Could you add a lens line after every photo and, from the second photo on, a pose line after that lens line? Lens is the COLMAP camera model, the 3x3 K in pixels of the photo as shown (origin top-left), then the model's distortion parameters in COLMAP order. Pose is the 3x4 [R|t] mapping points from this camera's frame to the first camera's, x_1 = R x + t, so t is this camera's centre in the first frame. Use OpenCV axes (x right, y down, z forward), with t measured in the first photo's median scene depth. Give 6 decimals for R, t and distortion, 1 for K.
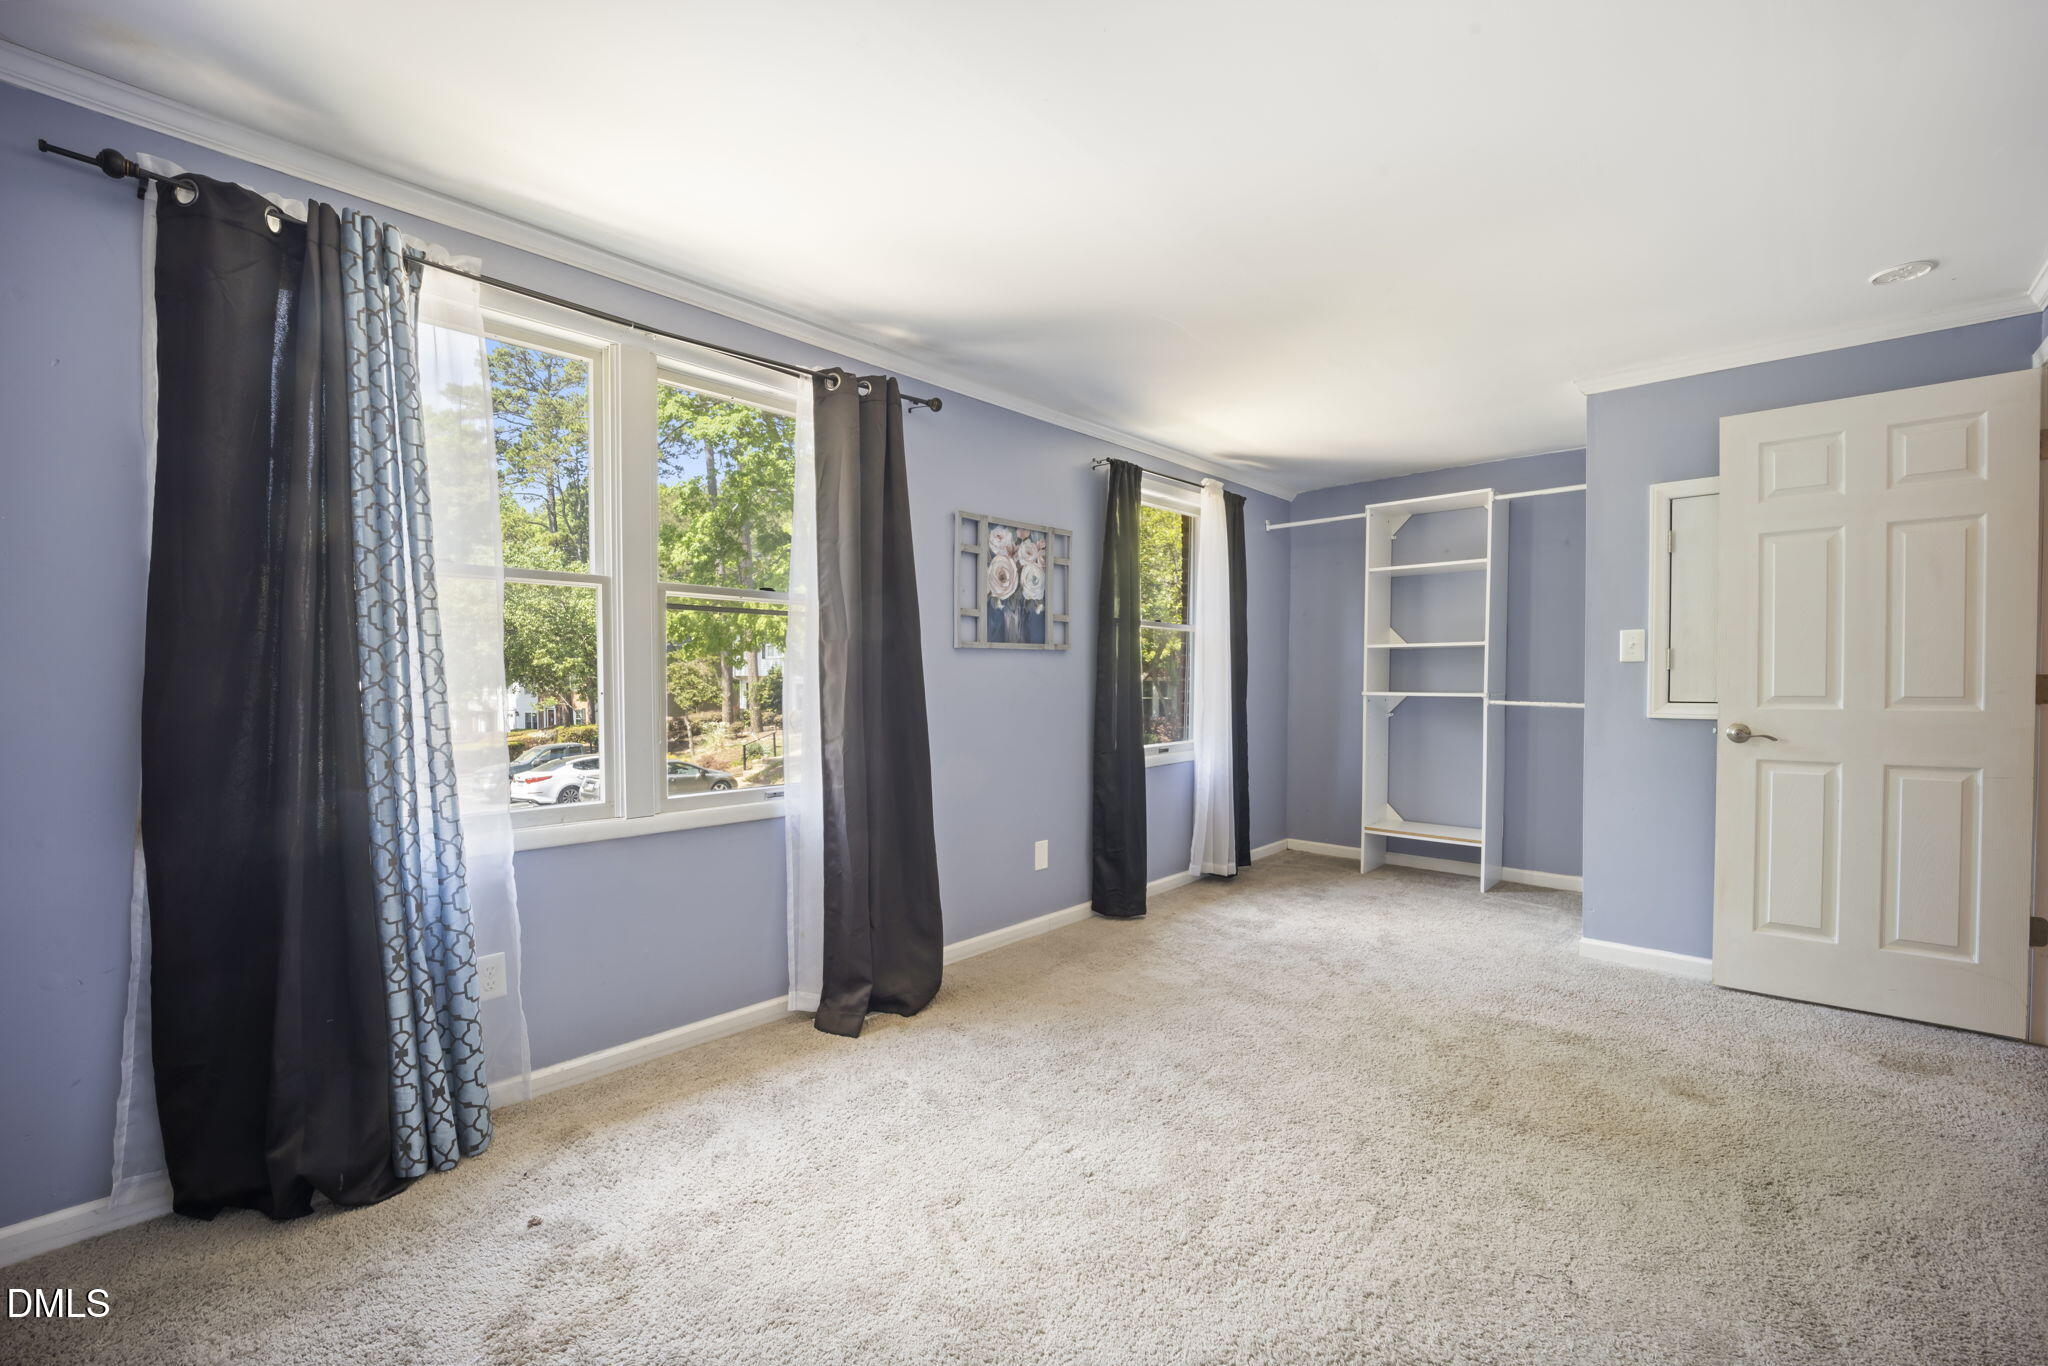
lens RADIAL K [[861.6, 0, 1026.0], [0, 861.6, 691.6], [0, 0, 1]] dist [-0.019234, -0.000319]
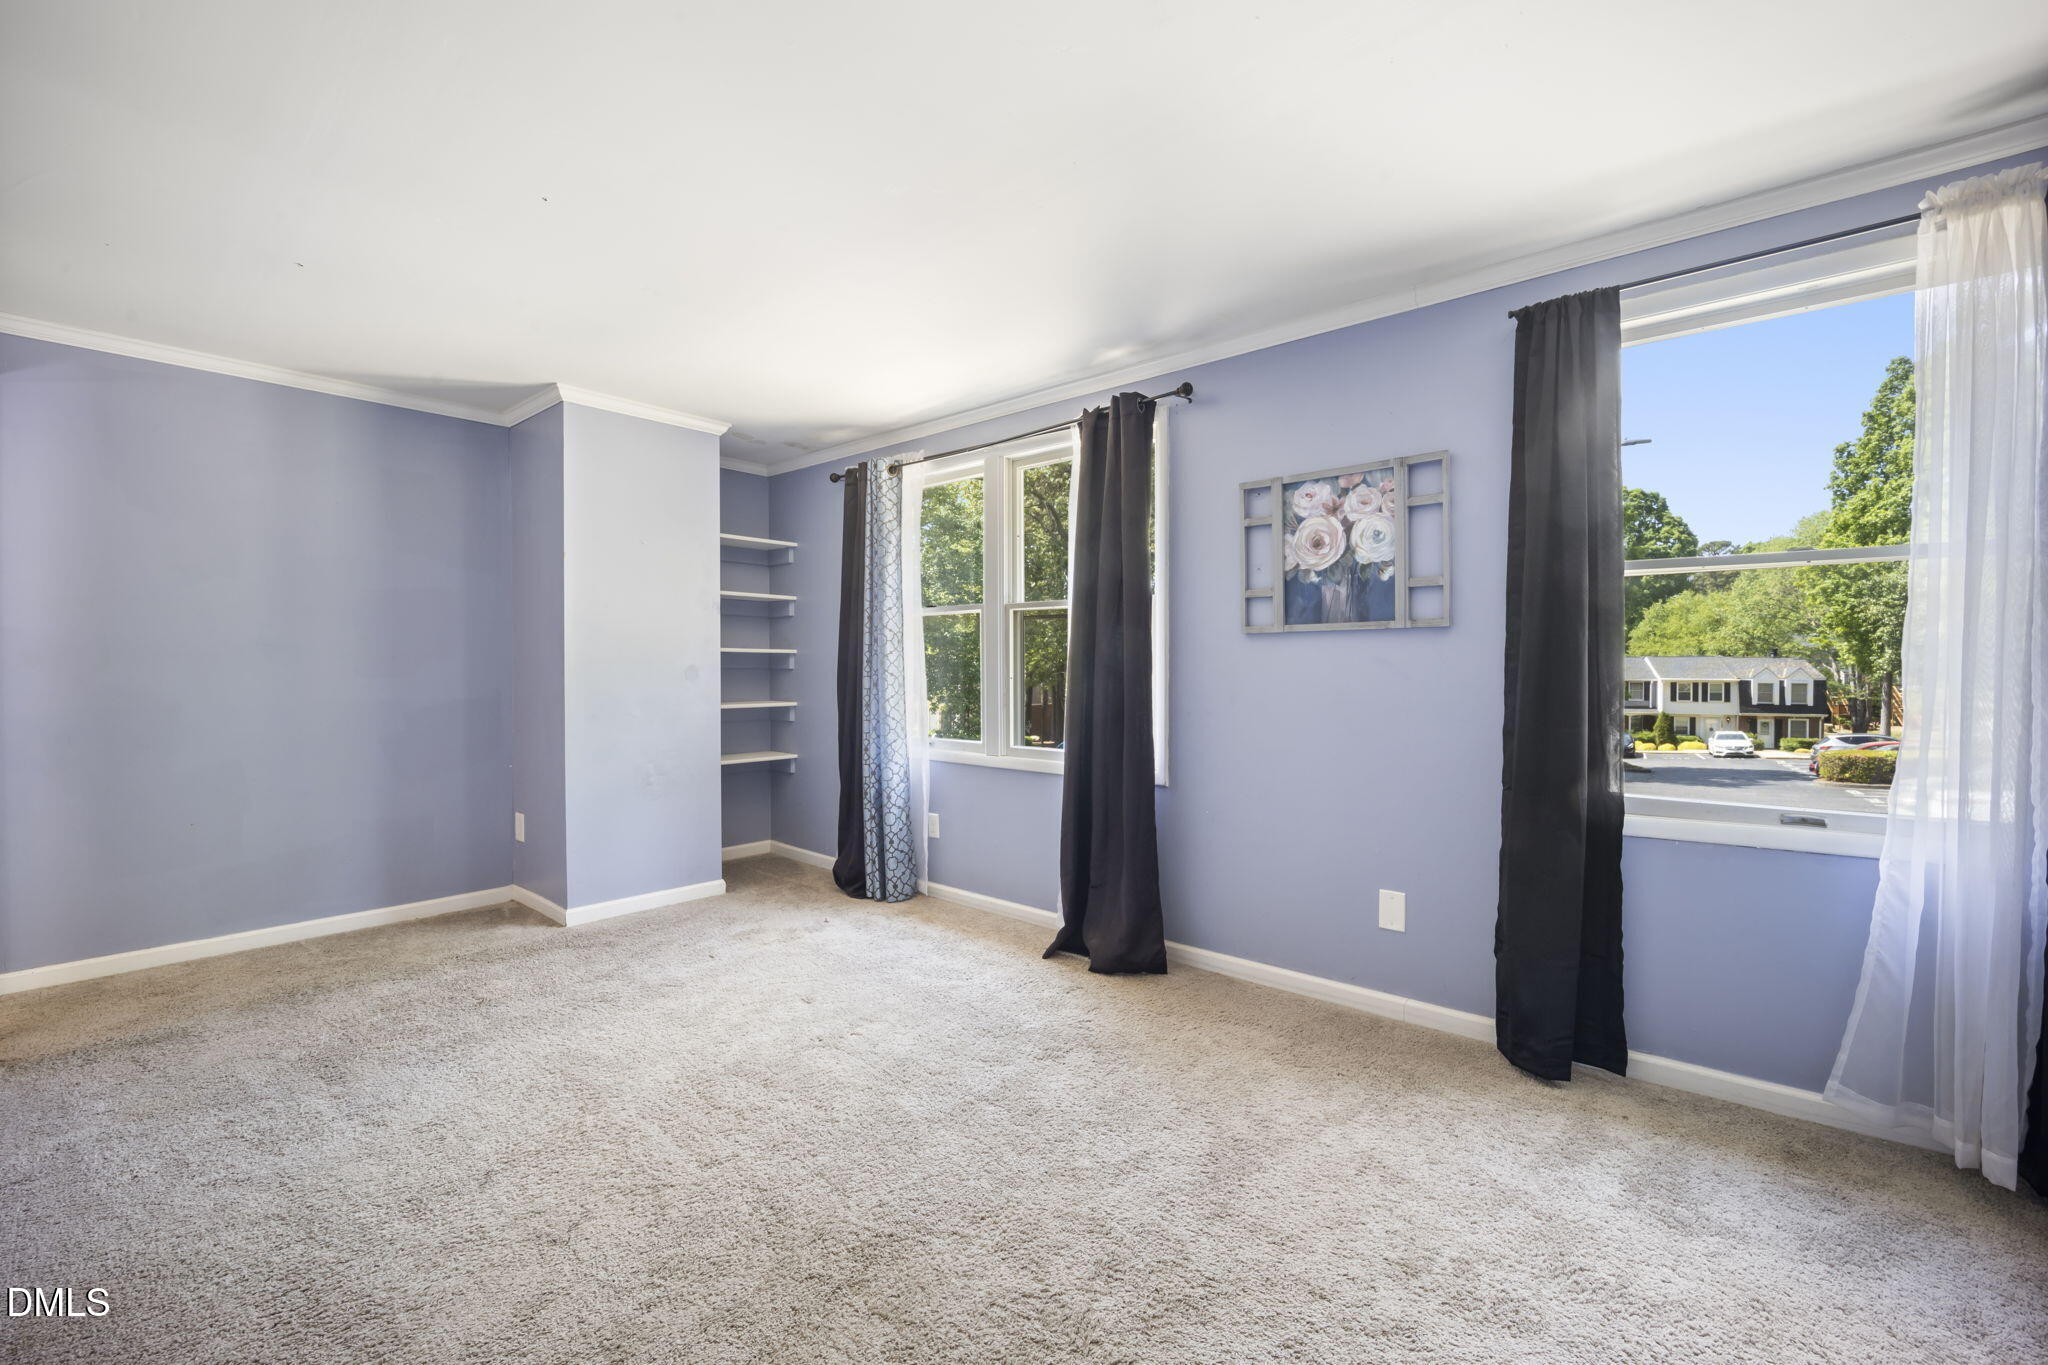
lens RADIAL K [[845.4, 0, 1012.2], [0, 845.4, 676.3], [0, 0, 1]] dist [-0.019849, -0.000378]
pose [[0.018198, 0.011881, -0.999764, 0.755153], [-0.016390, 0.999799, 0.011583, -0.011703], [0.999700, 0.016175, 0.018389, 0.692595]]
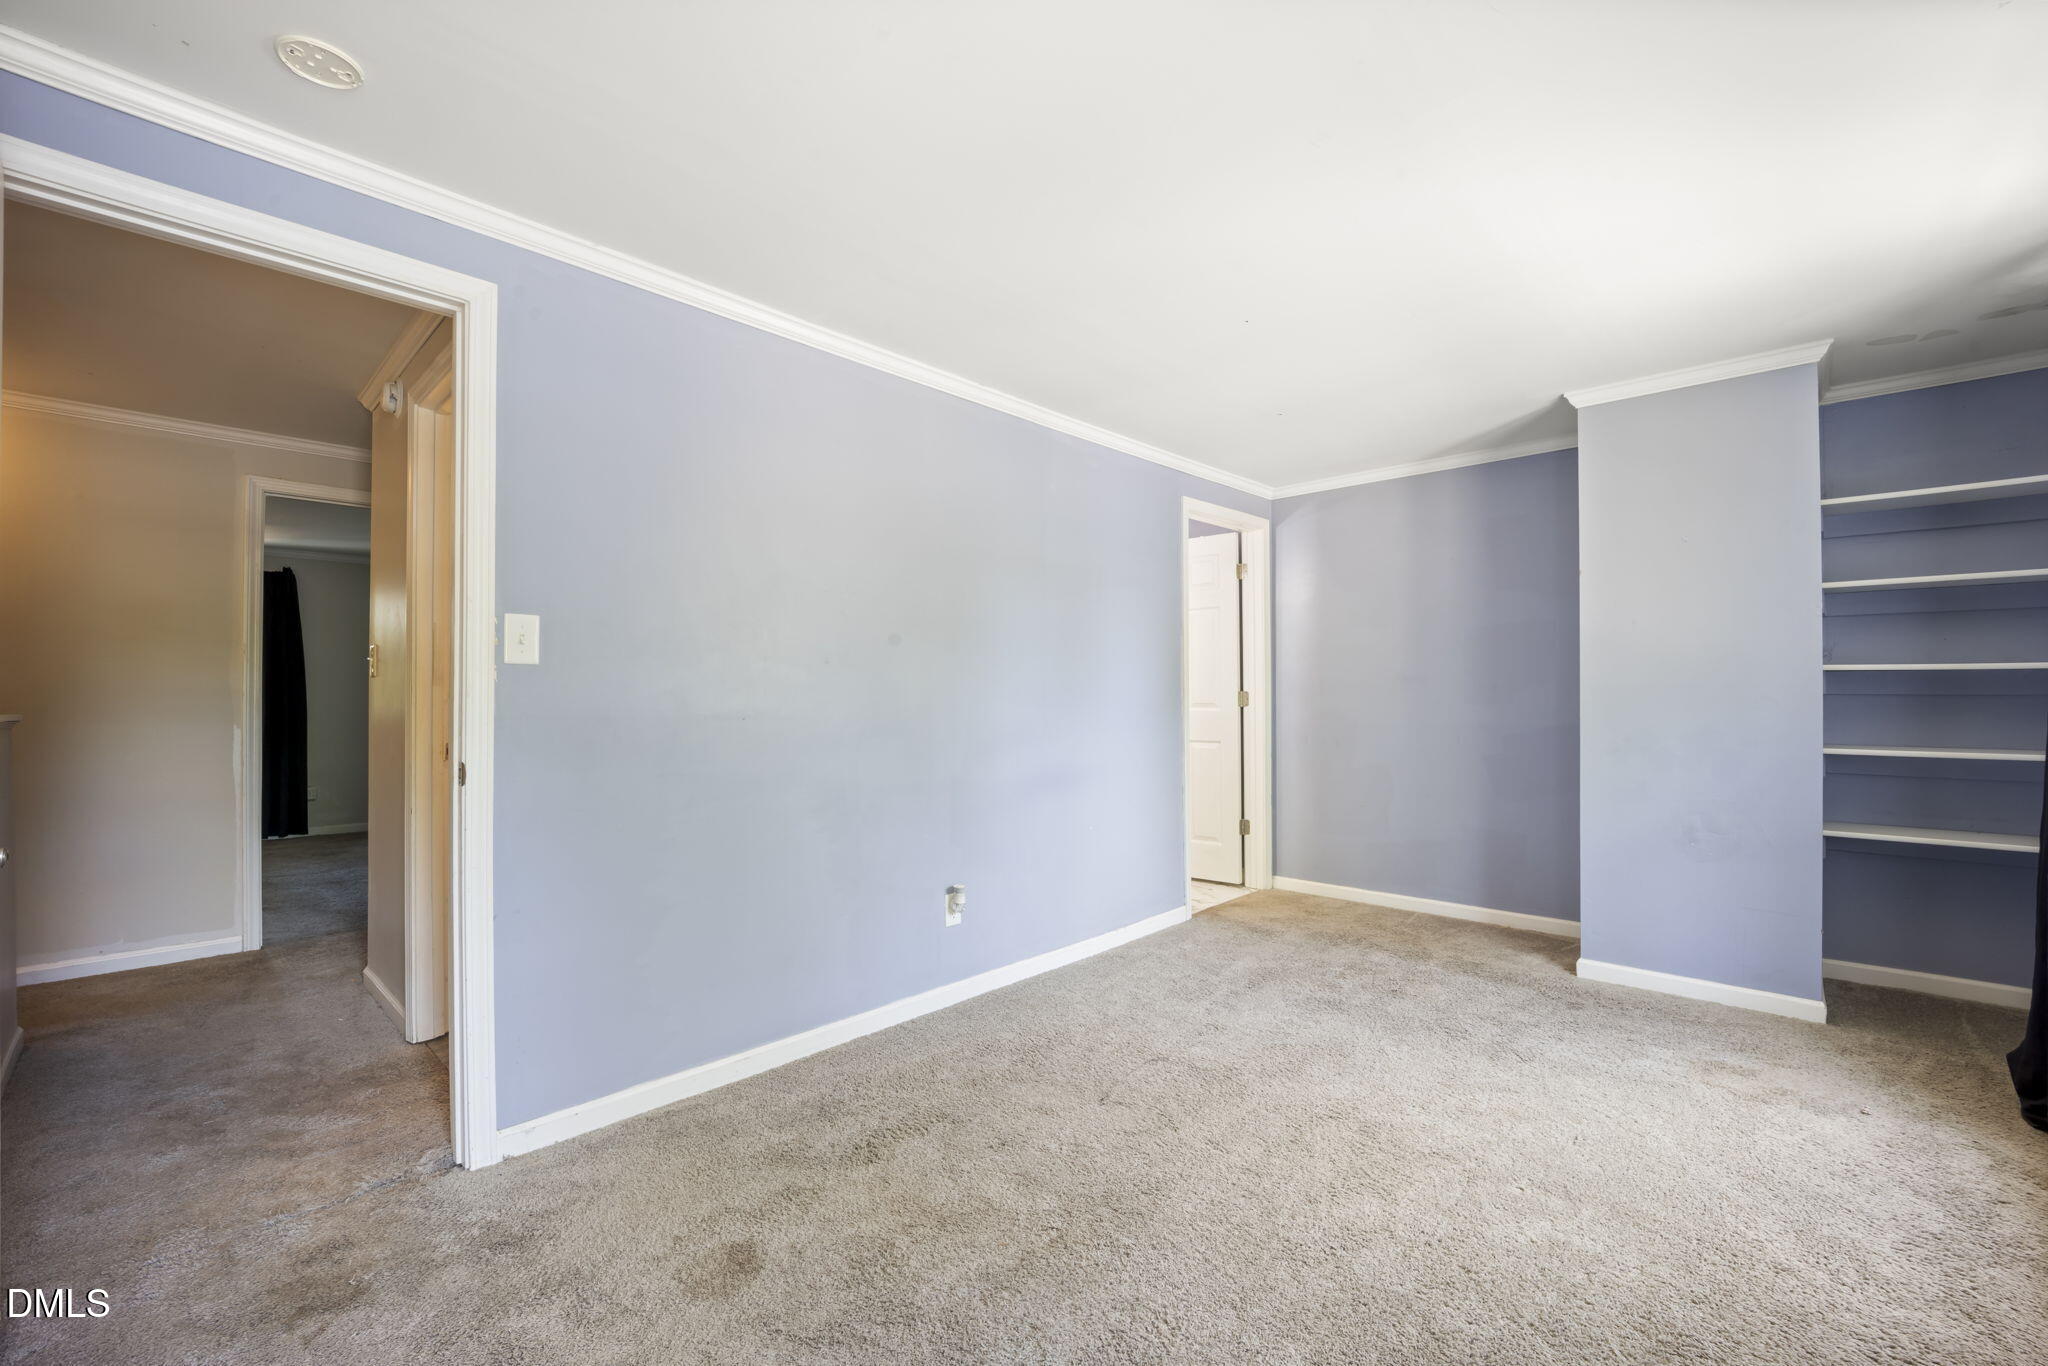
lens RADIAL K [[845.4, 0, 1012.2], [0, 845.4, 676.8], [0, 0, 1]] dist [-0.019849, -0.000378]
pose [[-0.999657, 0.000478, 0.026186, 0.338037], [0.000418, 0.999997, -0.002298, -0.018947], [-0.026187, -0.002286, -0.999654, 1.120316]]
